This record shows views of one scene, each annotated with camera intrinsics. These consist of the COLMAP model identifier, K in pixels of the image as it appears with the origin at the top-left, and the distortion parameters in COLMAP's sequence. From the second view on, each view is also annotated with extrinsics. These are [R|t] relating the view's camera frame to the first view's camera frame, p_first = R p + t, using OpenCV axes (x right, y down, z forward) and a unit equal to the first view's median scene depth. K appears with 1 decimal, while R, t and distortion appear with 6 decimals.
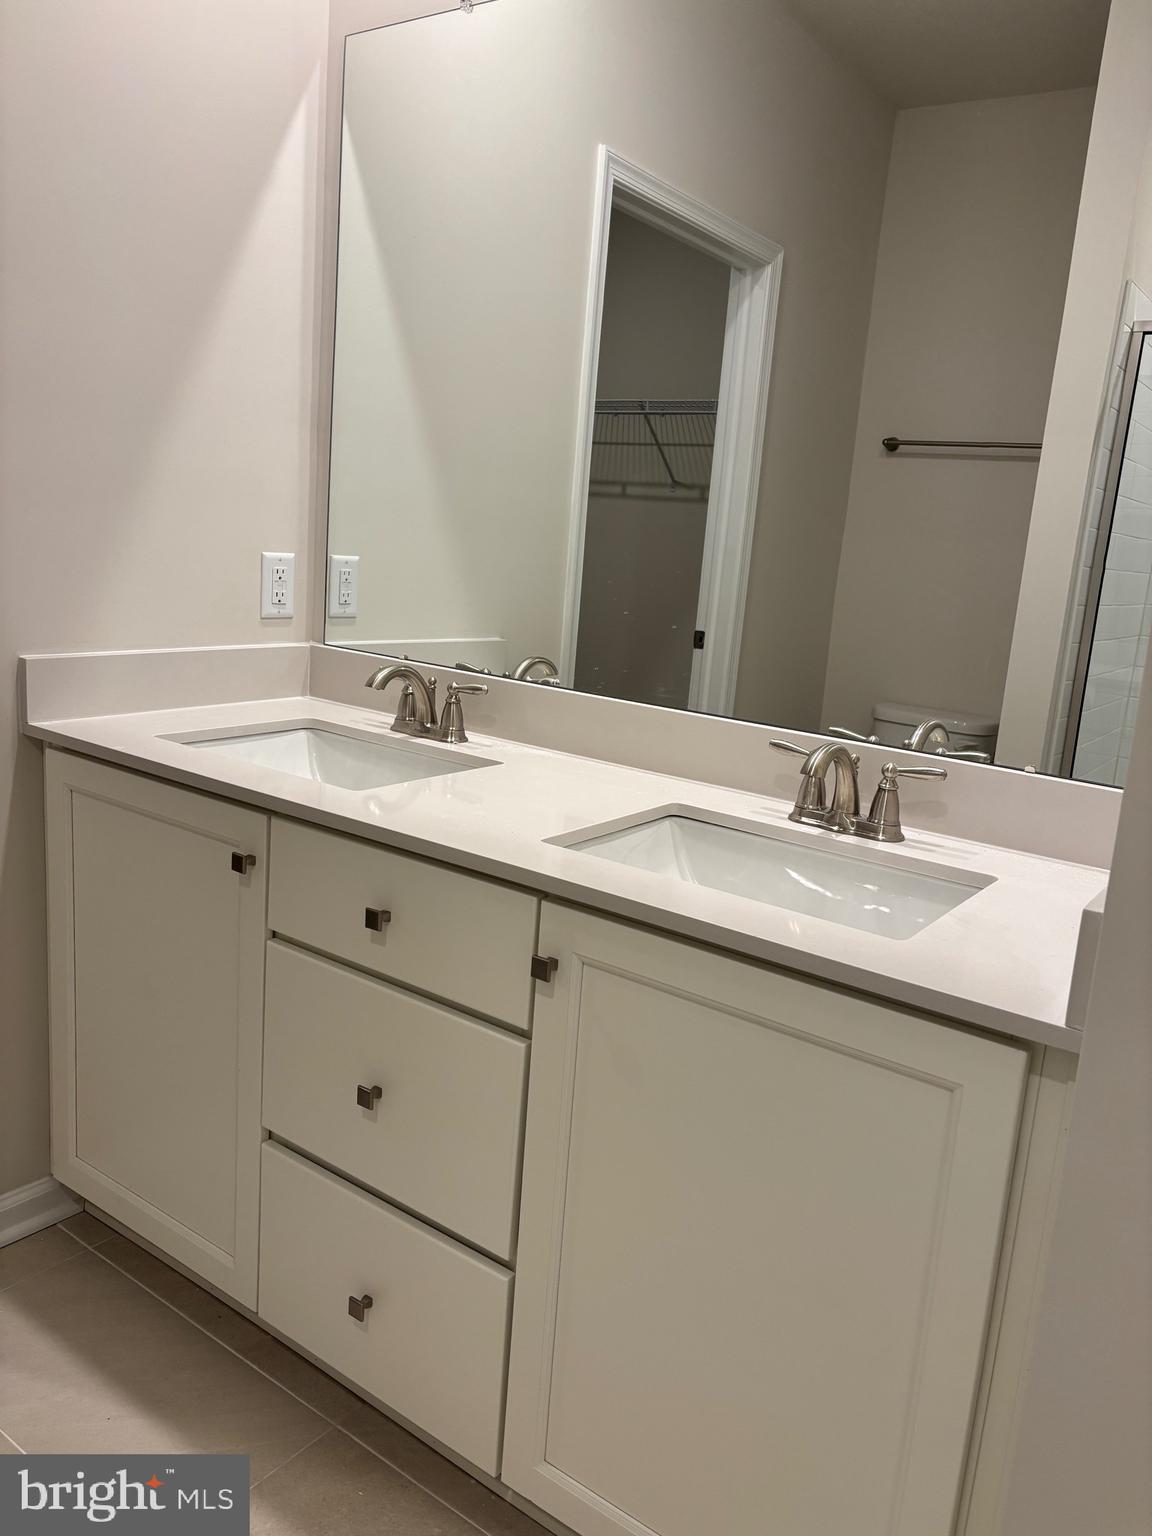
lens RADIAL K [[1154.0, 0, 568.9], [0, 1154.0, 763.8], [0, 0, 1]] dist [0.041872, -0.069310]
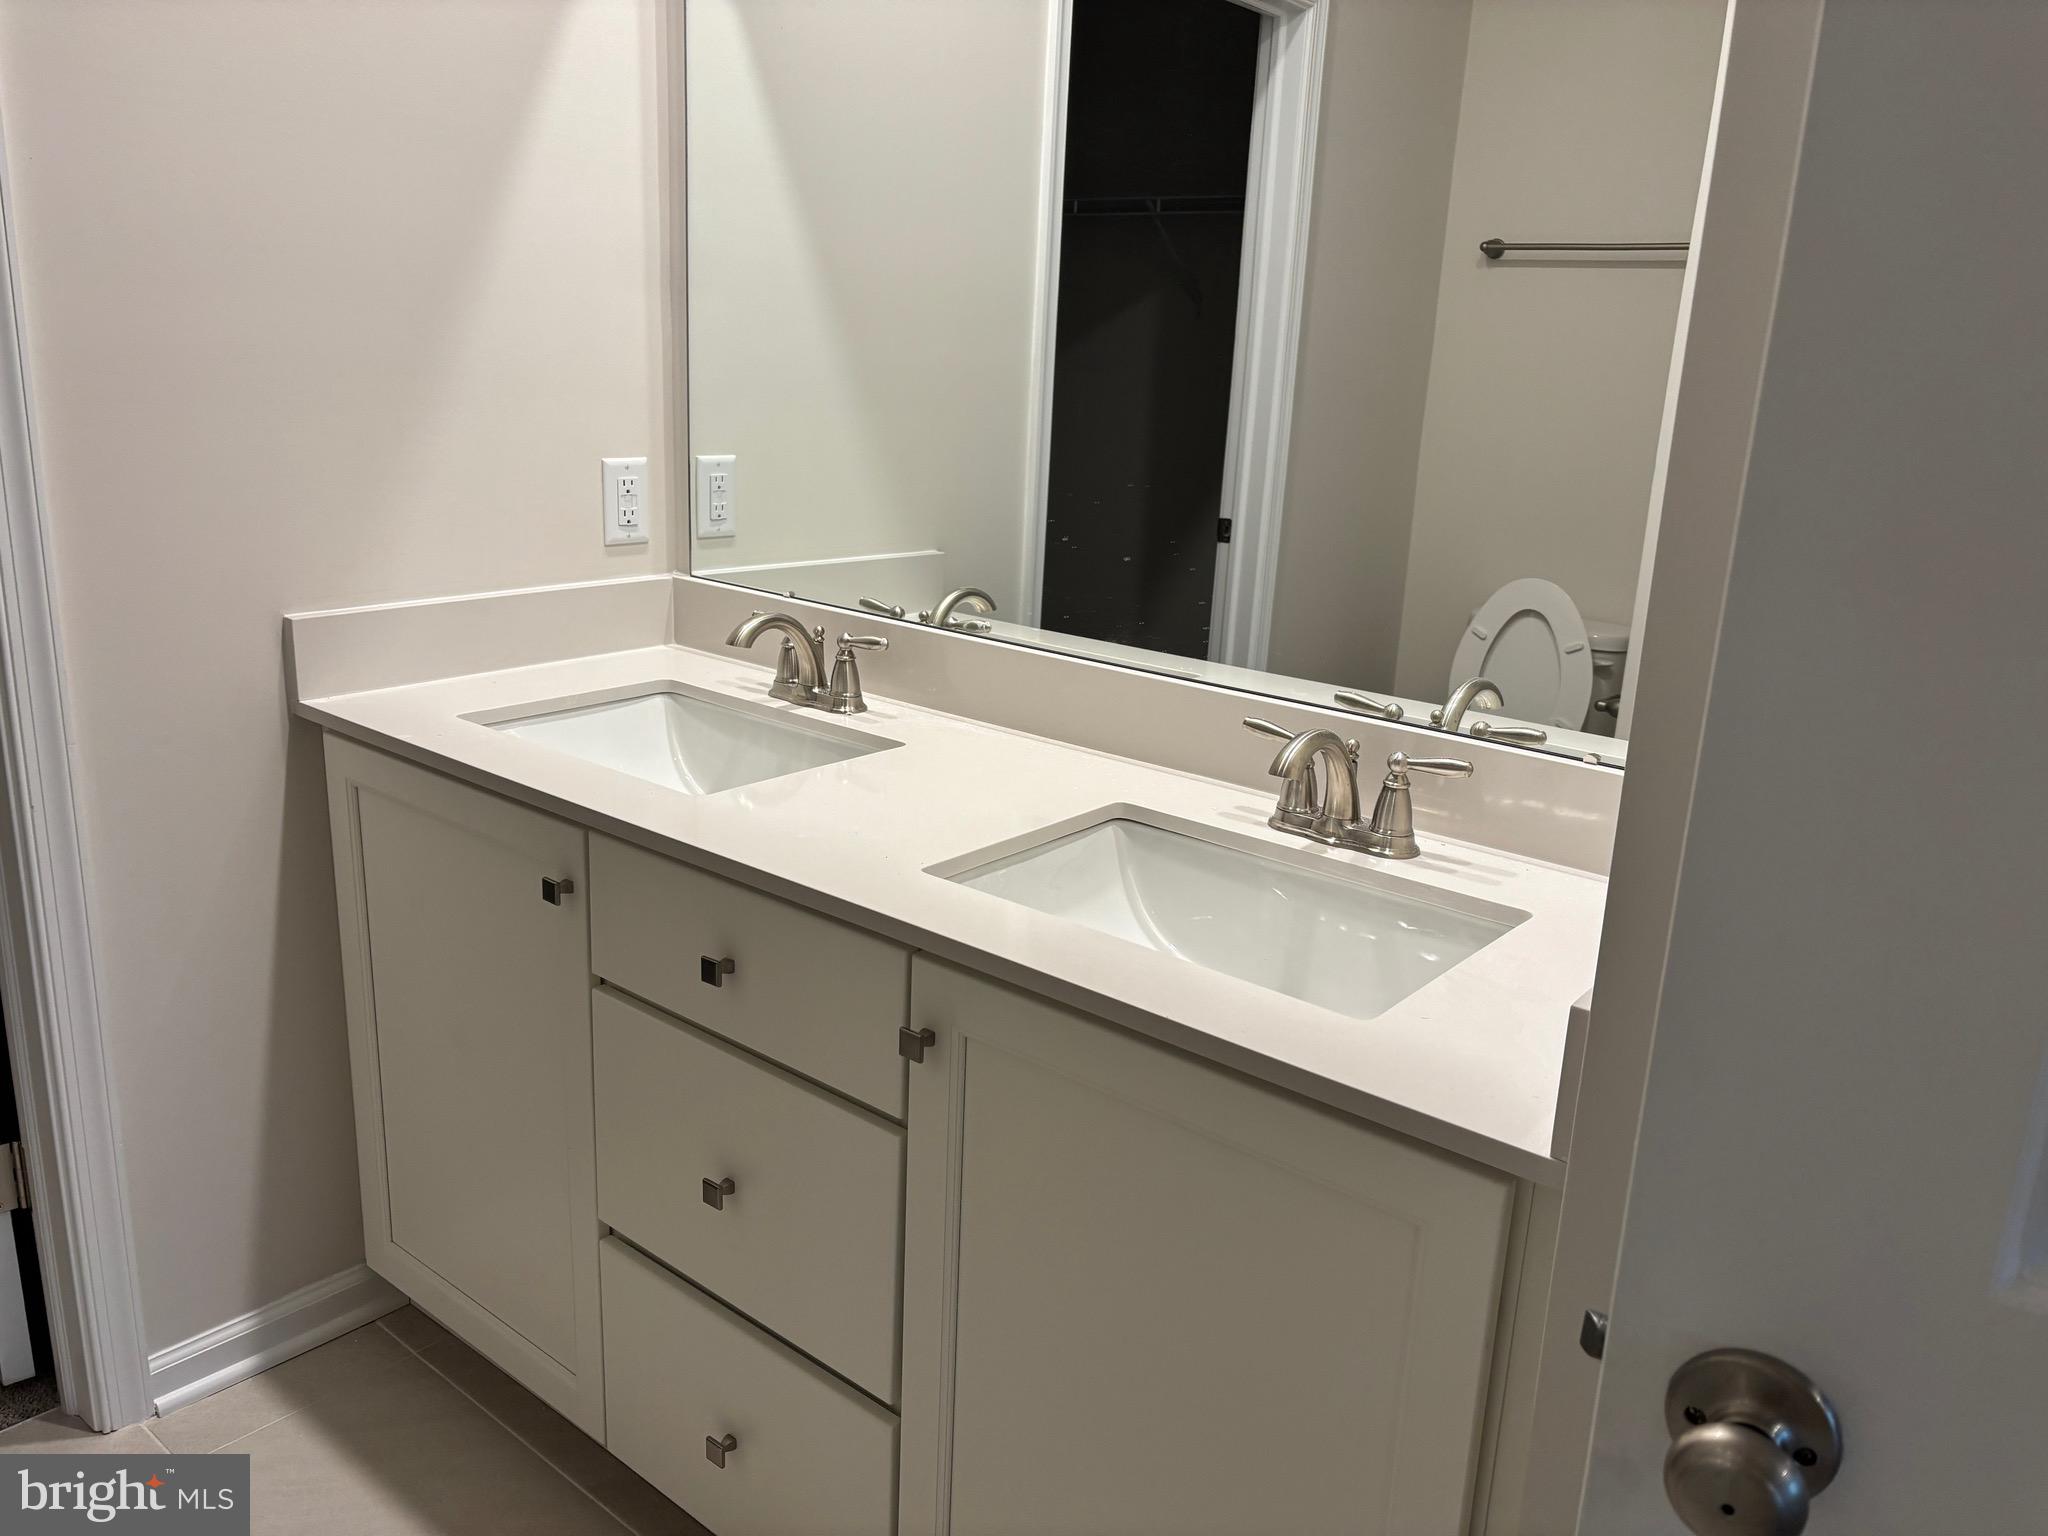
lens RADIAL K [[1538.7, 0, 1018.5], [0, 1538.7, 749.4], [0, 0, 1]] dist [0.041872, -0.069310]
pose [[0.997307, -0.014922, -0.071800, 0.084562], [0.019514, 0.997780, 0.063679, -0.056583], [0.070690, -0.064909, 0.995384, -0.001619]]
